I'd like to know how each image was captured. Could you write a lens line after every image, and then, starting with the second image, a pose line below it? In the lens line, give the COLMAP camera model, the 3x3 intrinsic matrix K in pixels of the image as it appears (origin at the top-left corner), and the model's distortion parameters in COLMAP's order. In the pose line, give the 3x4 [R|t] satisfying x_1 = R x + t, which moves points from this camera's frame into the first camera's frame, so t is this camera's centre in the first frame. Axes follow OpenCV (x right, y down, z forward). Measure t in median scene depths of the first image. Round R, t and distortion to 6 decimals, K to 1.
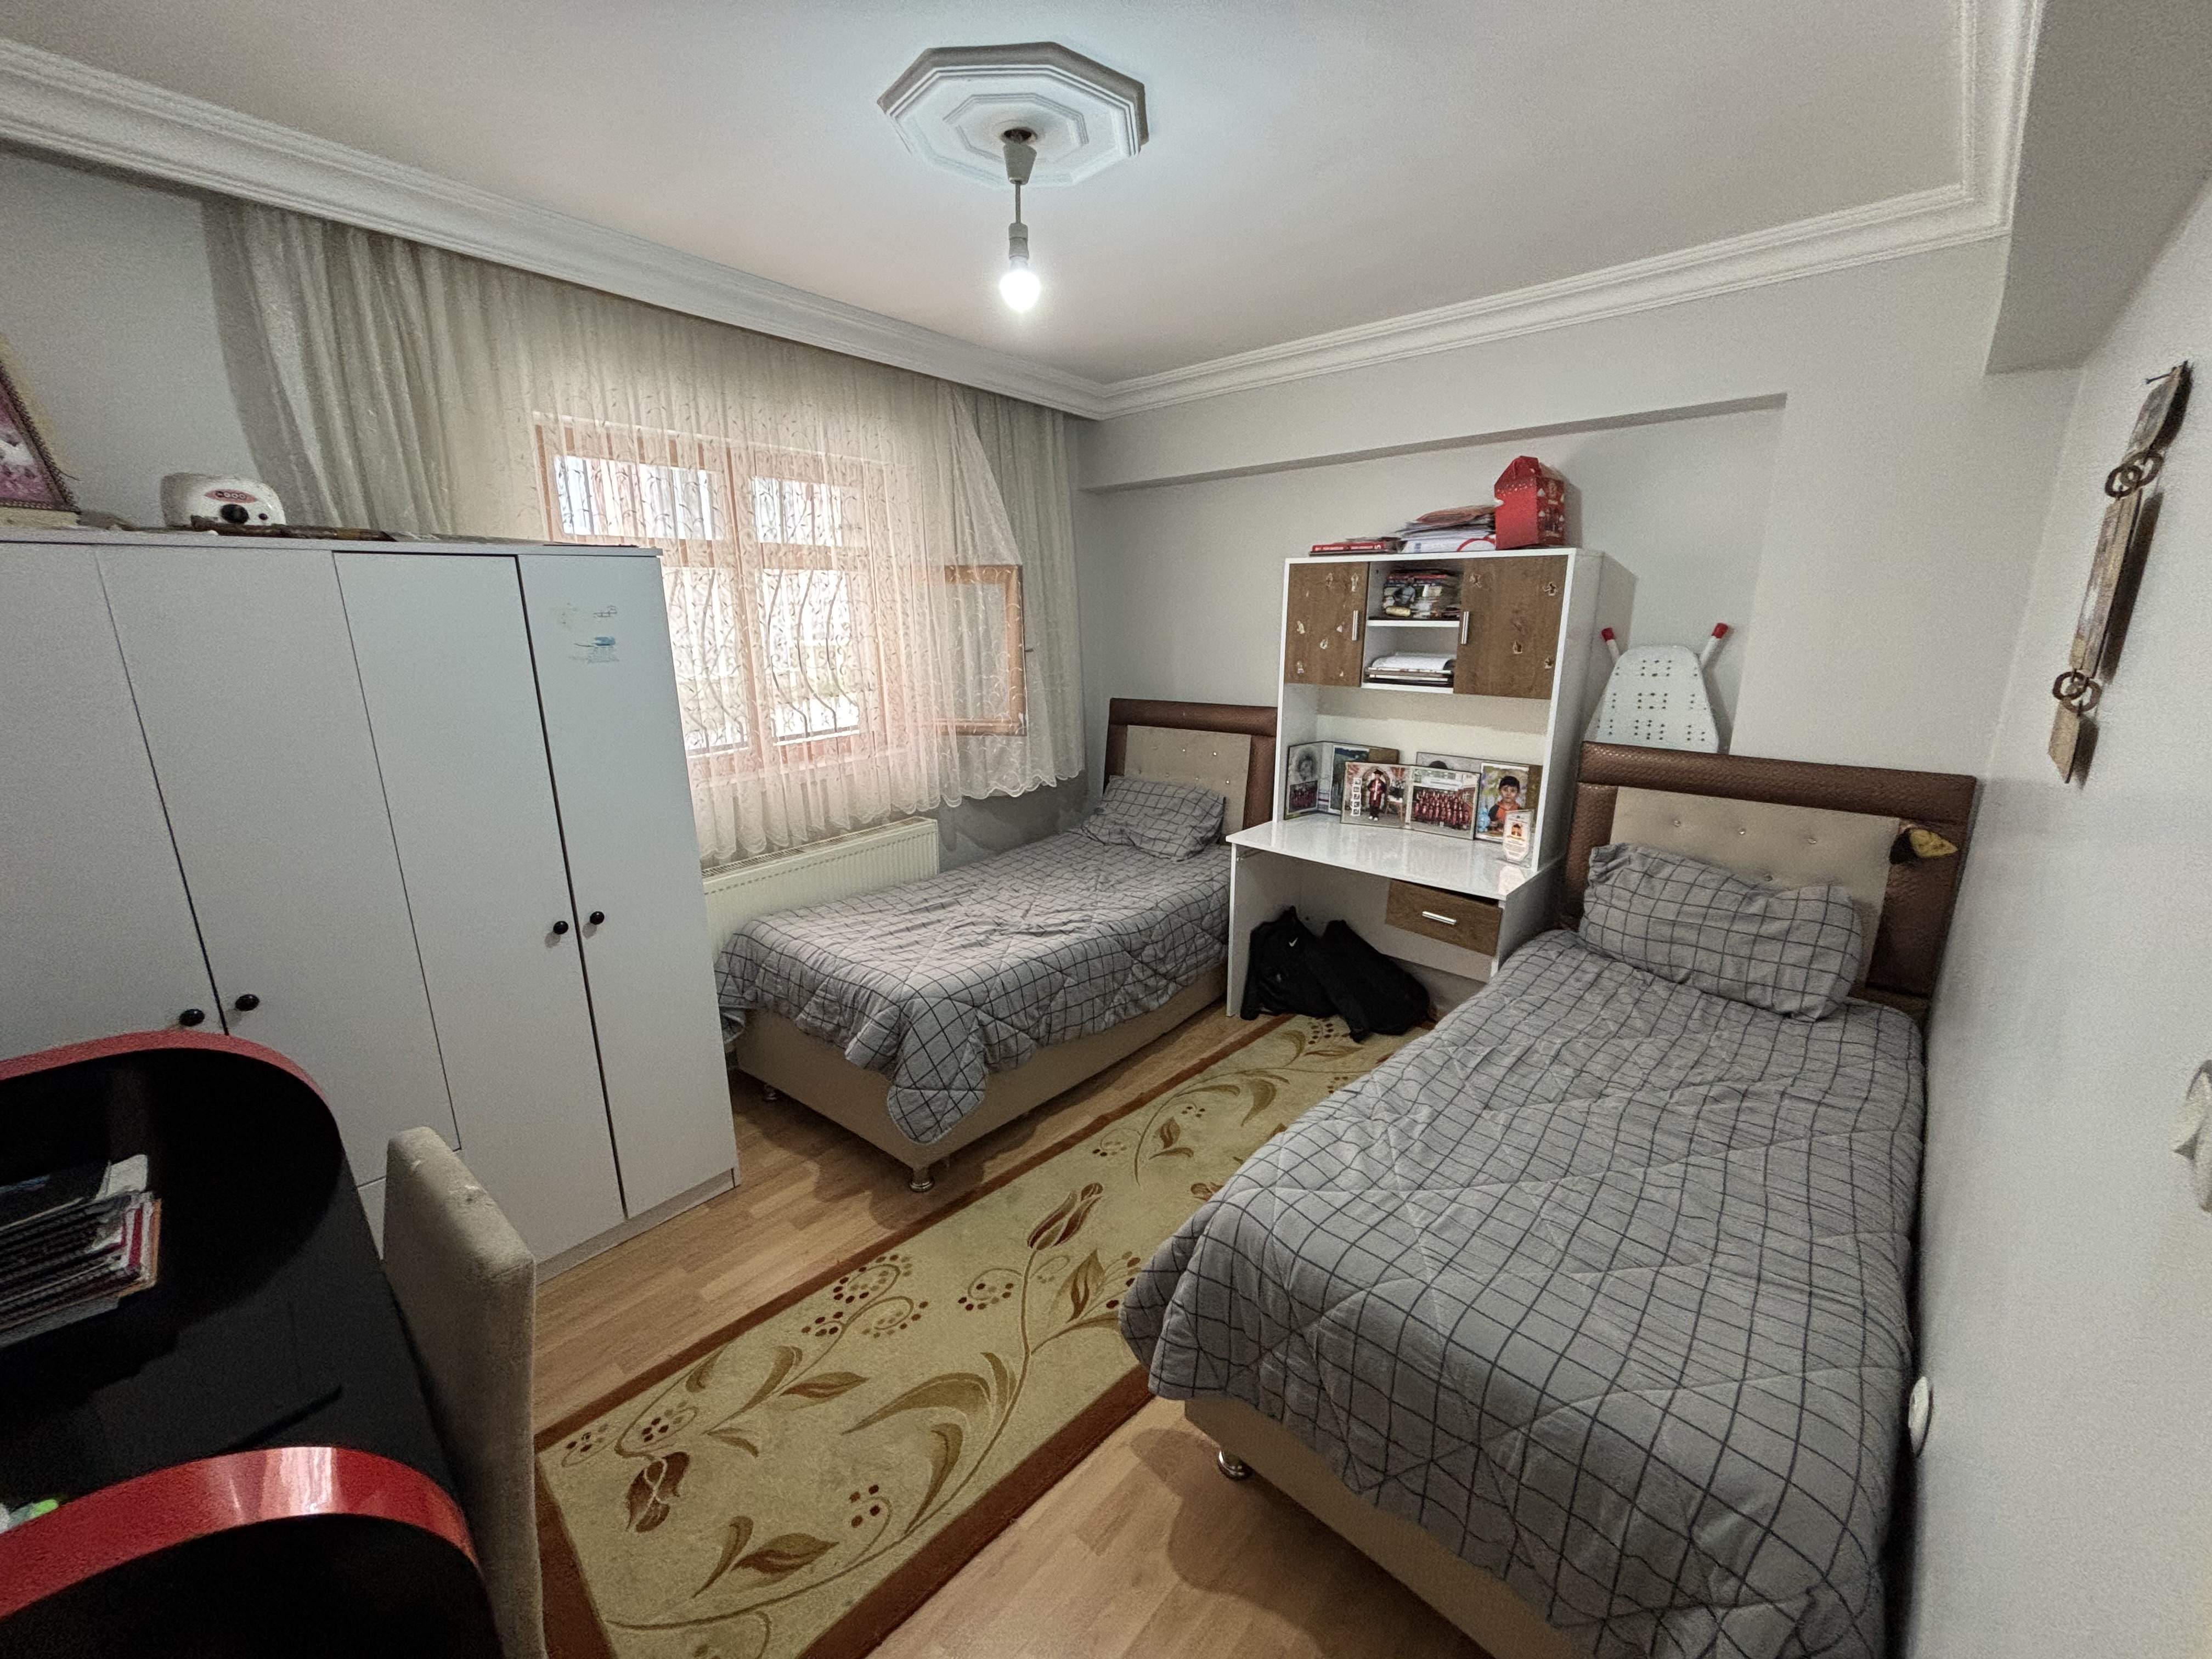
lens RADIAL K [[900.1, 0, 1102.6], [0, 900.1, 828.3], [0, 0, 1]] dist [0.002613, 0.000299]
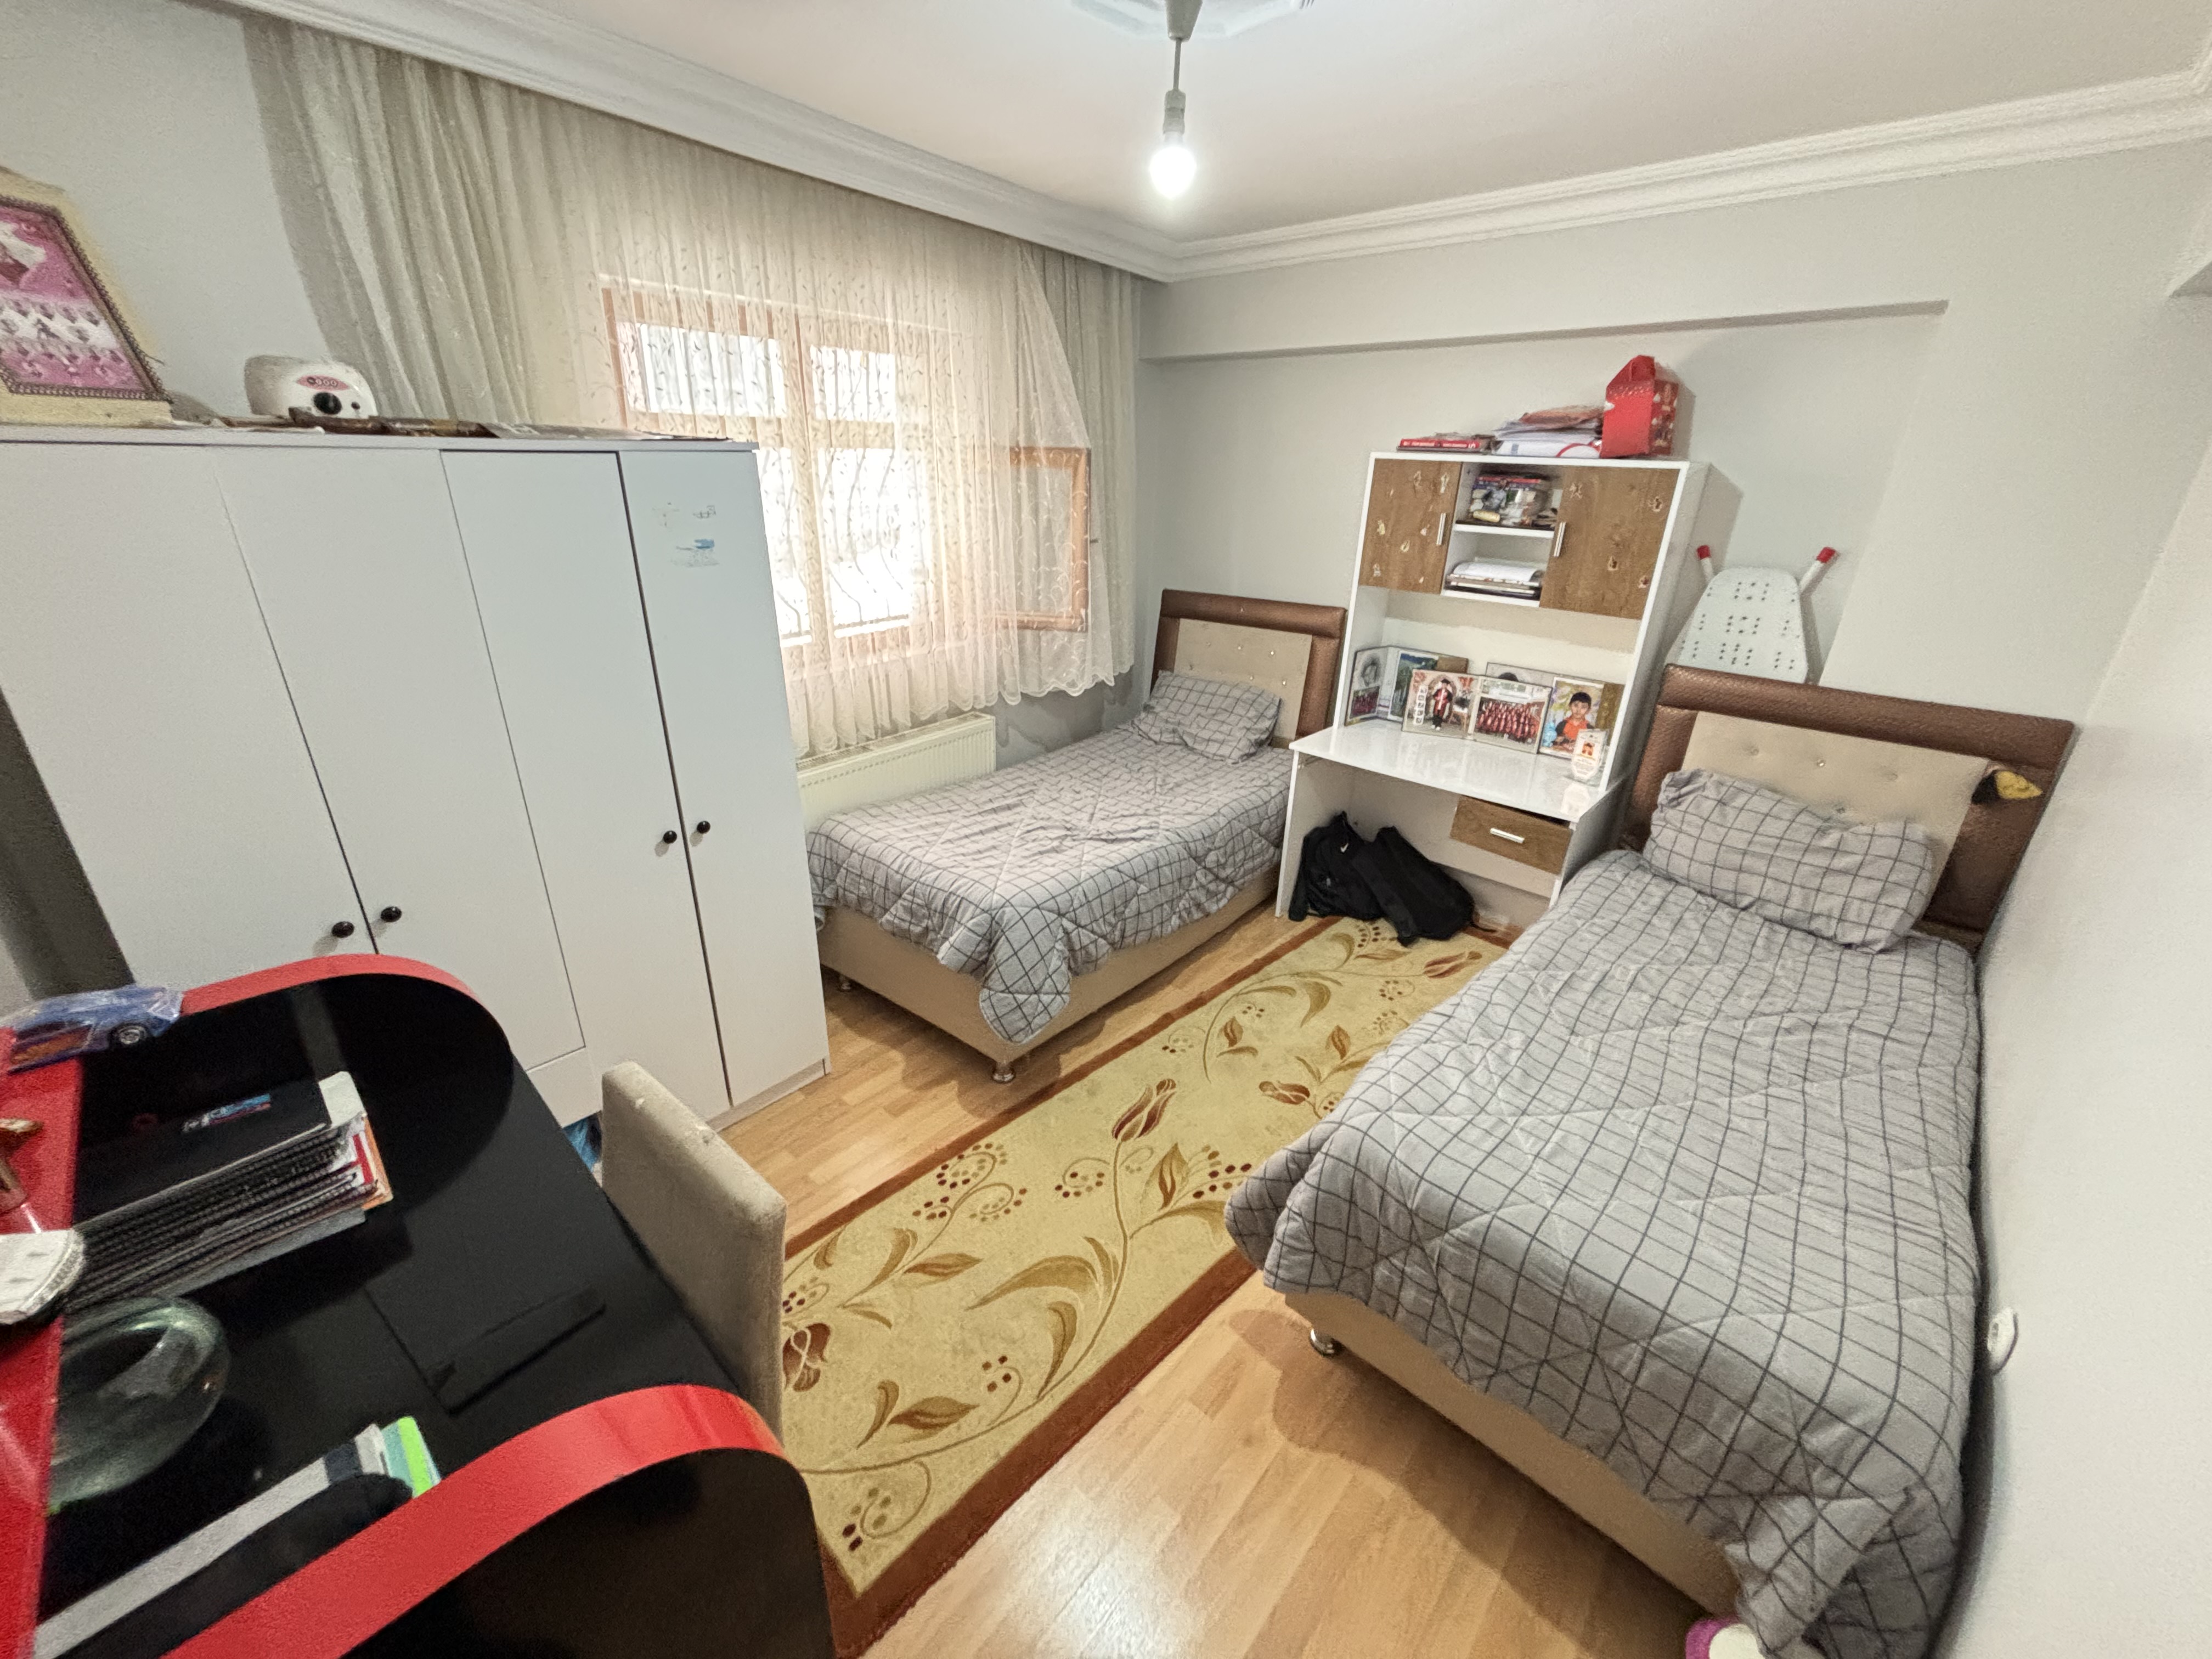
lens RADIAL K [[900.1, 0, 1104.6], [0, 900.1, 831.2], [0, 0, 1]] dist [0.002613, 0.000299]
pose [[0.999505, 0.026764, 0.016530, -0.116996], [-0.028917, 0.988584, 0.147871, -0.051488], [-0.012383, -0.148276, 0.988869, 0.001294]]
